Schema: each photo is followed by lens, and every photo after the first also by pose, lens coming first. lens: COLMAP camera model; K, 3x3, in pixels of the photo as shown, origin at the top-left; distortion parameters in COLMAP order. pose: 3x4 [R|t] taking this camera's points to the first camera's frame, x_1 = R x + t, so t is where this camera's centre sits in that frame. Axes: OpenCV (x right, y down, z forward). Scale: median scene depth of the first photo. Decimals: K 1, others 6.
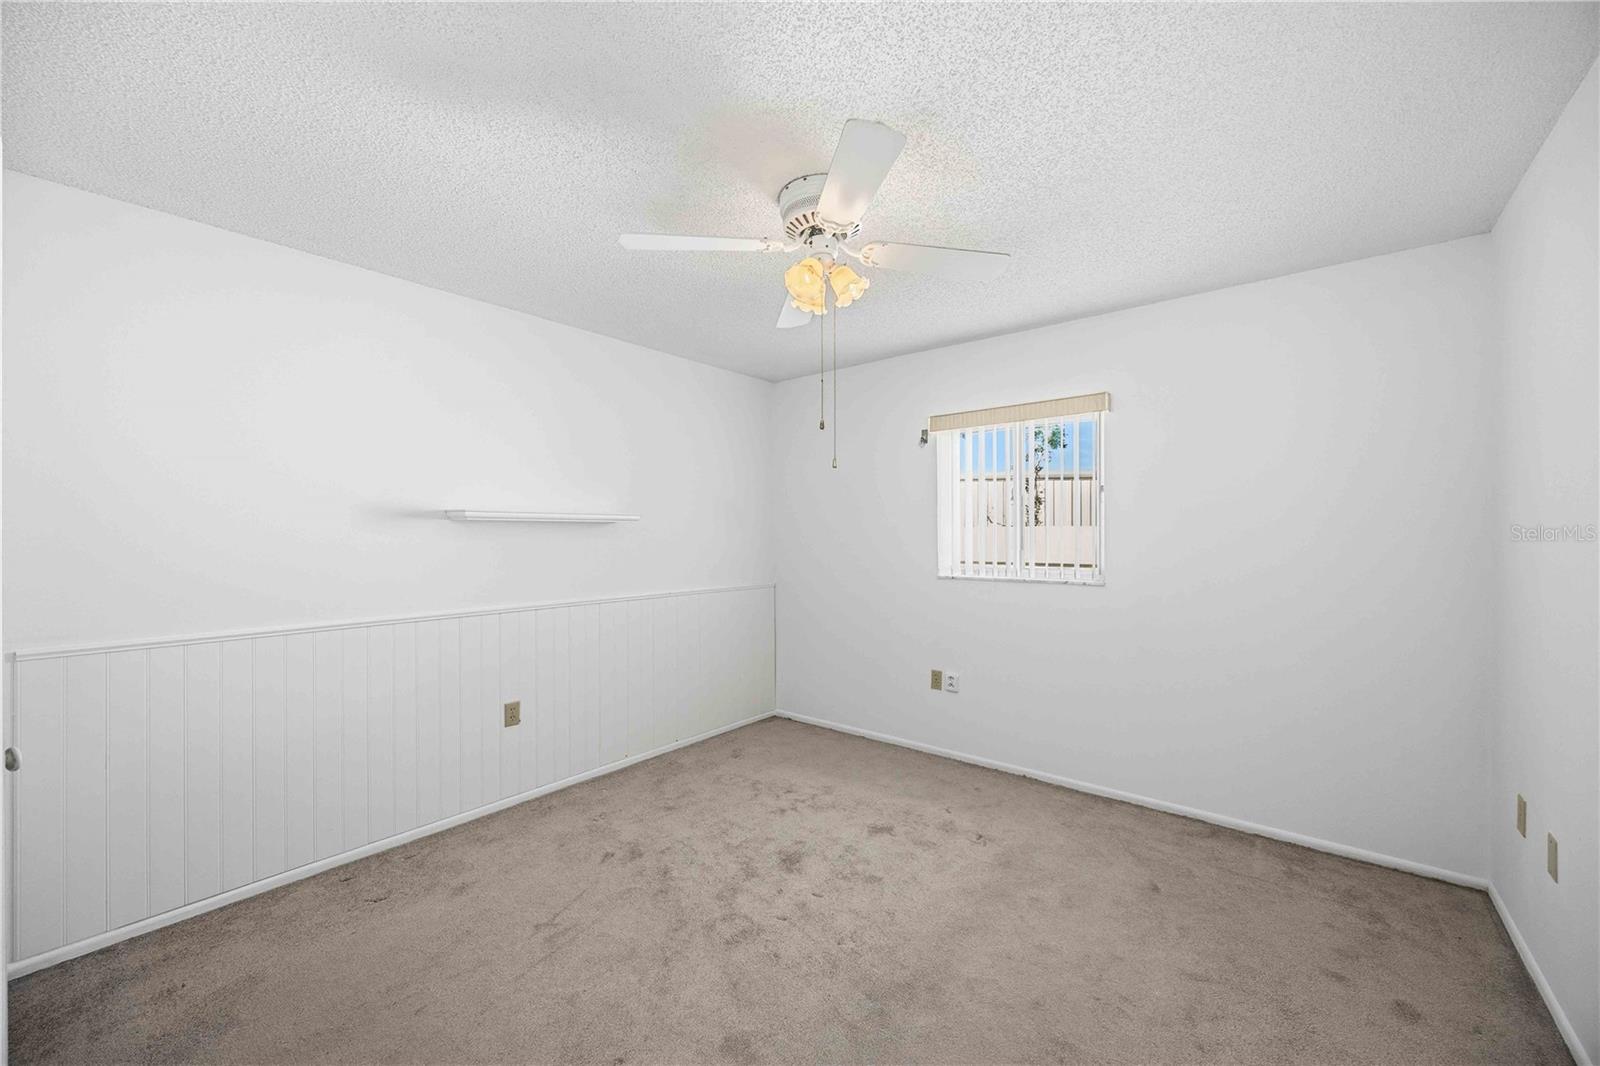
lens RADIAL K [[613.7, 0, 796.5], [0, 613.7, 533.7], [0, 0, 1]] dist [-0.000791, -0.000126]
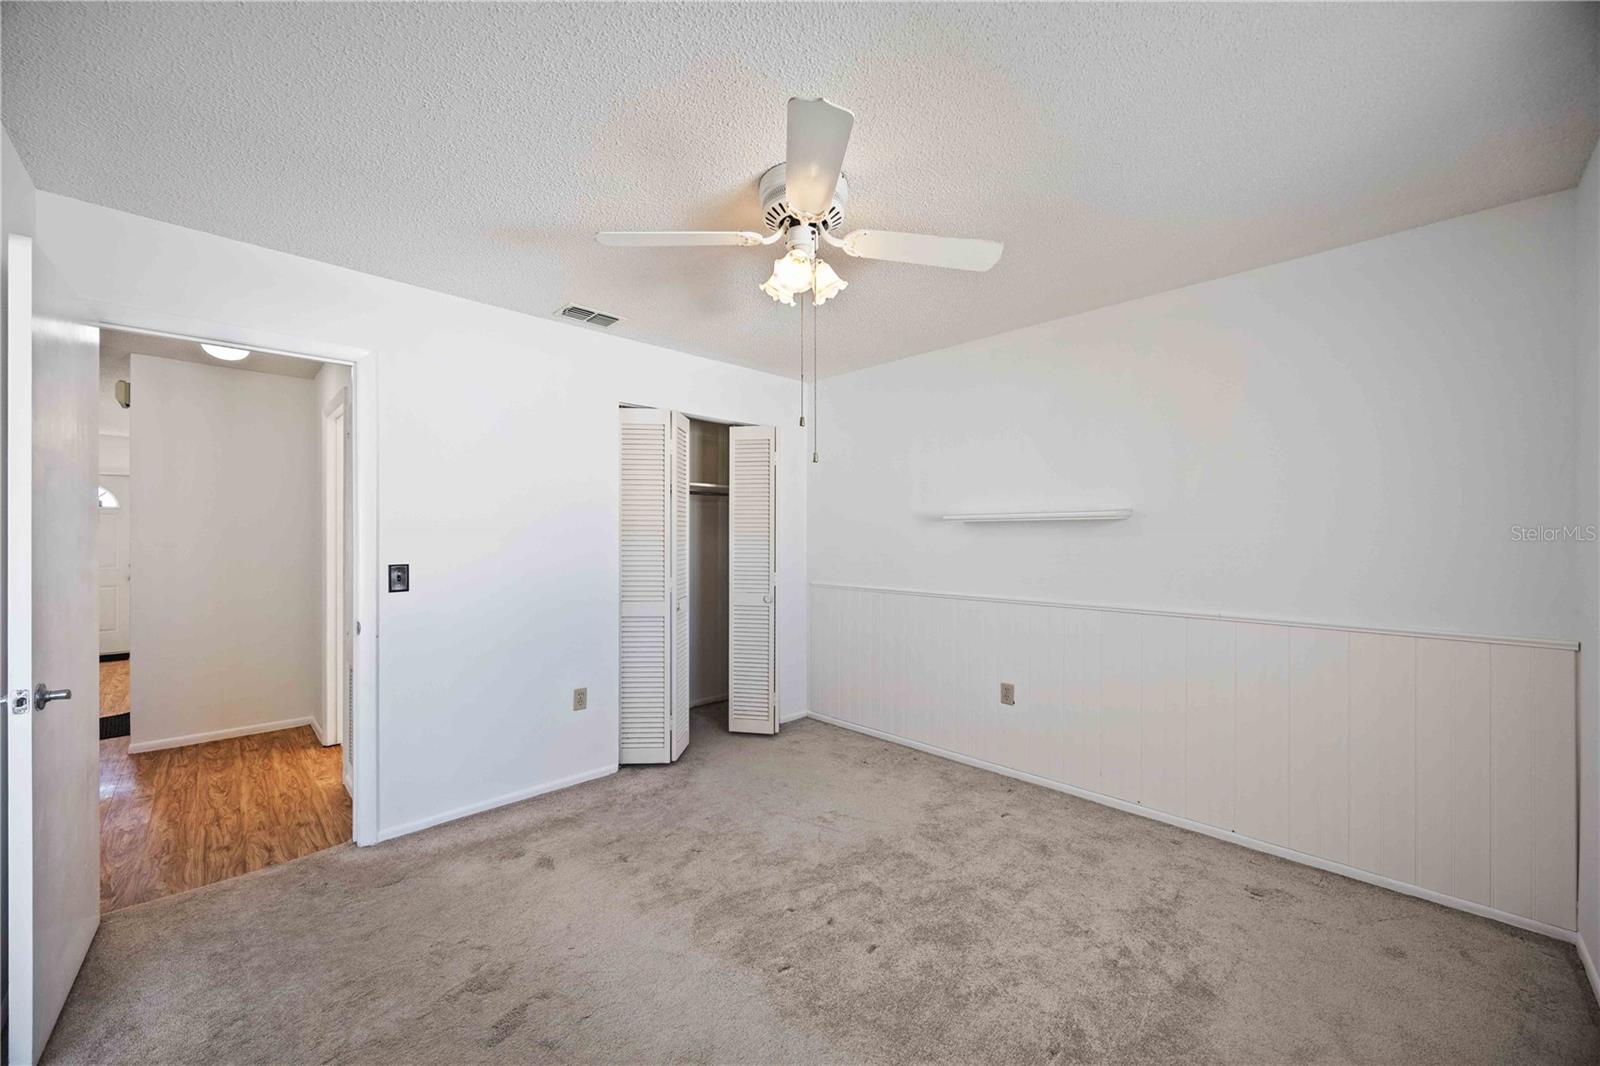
lens RADIAL K [[613.7, 0, 796.5], [0, 613.7, 533.7], [0, 0, 1]] dist [-0.000791, -0.000126]
pose [[-0.115220, 0.011165, -0.993277, 0.690798], [0.013920, 0.999857, 0.009624, -0.014795], [0.993242, -0.012717, -0.115359, 0.750465]]
